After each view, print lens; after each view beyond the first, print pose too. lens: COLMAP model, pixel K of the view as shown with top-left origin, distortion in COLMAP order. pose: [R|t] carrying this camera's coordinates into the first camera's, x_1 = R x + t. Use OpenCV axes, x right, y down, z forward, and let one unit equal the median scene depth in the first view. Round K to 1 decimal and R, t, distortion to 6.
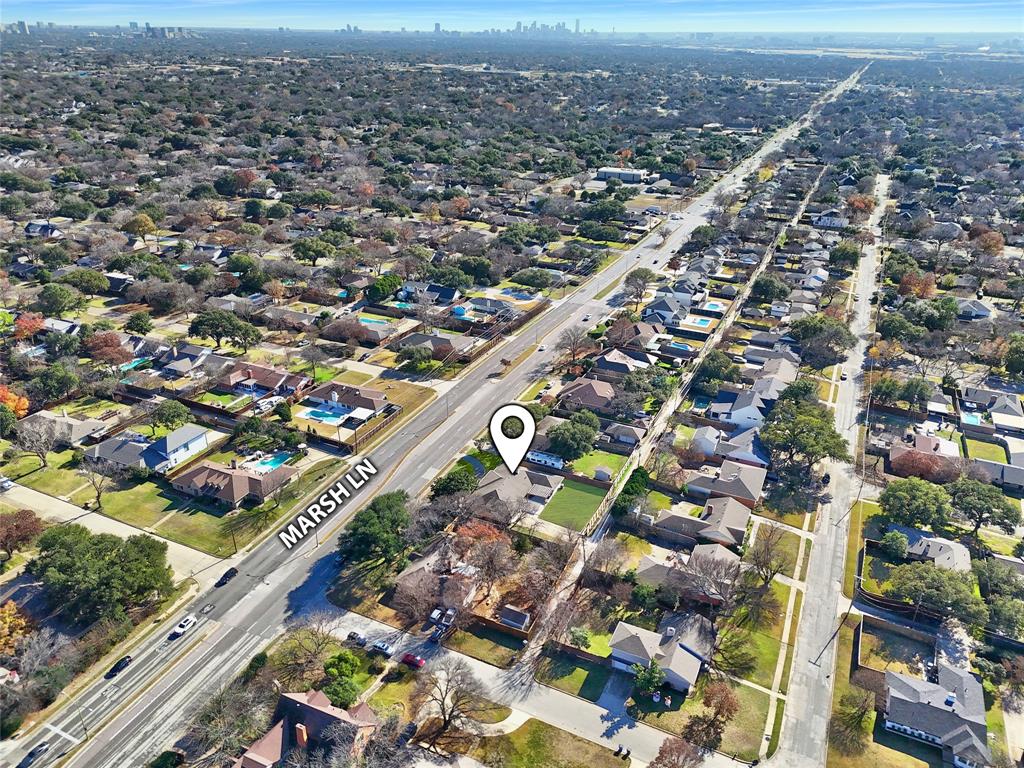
lens RADIAL K [[749.5, 0, 512.0], [0, 749.5, 384.0], [0, 0, 1]] dist [0.002238, 0.000042]
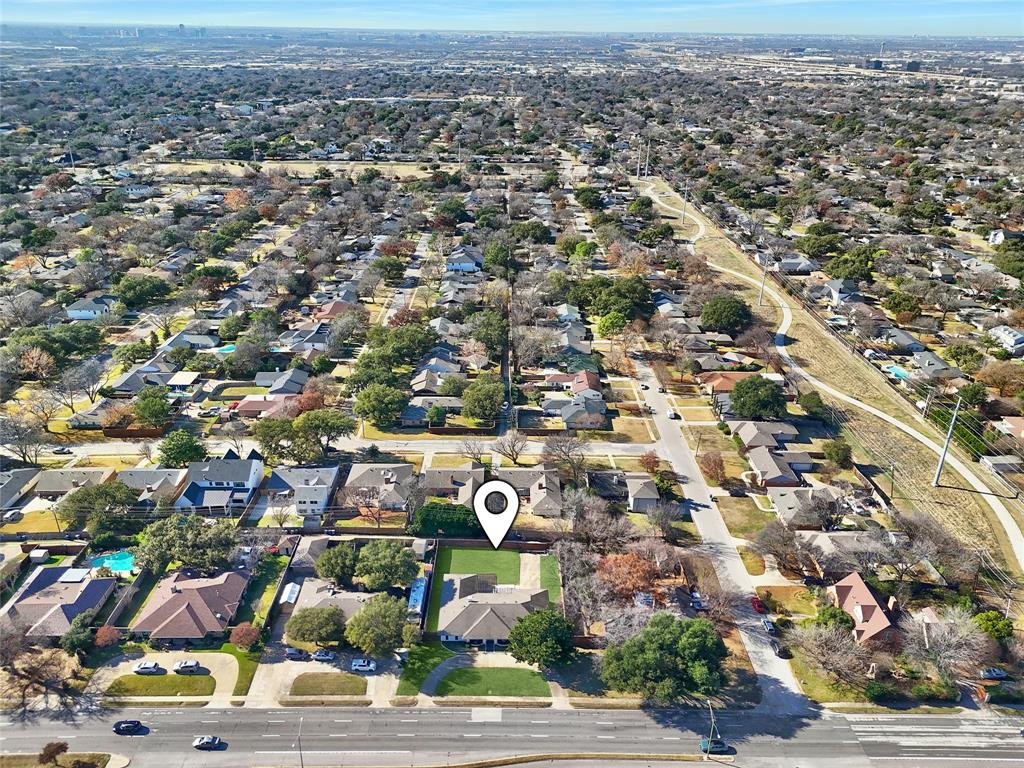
lens RADIAL K [[749.5, 0, 512.0], [0, 749.5, 384.0], [0, 0, 1]] dist [0.002238, 0.000042]
pose [[-0.419254, -0.397382, 0.816280, -0.623097], [0.379713, 0.739945, 0.555247, -0.518580], [-0.824648, 0.542742, -0.159334, 1.065584]]
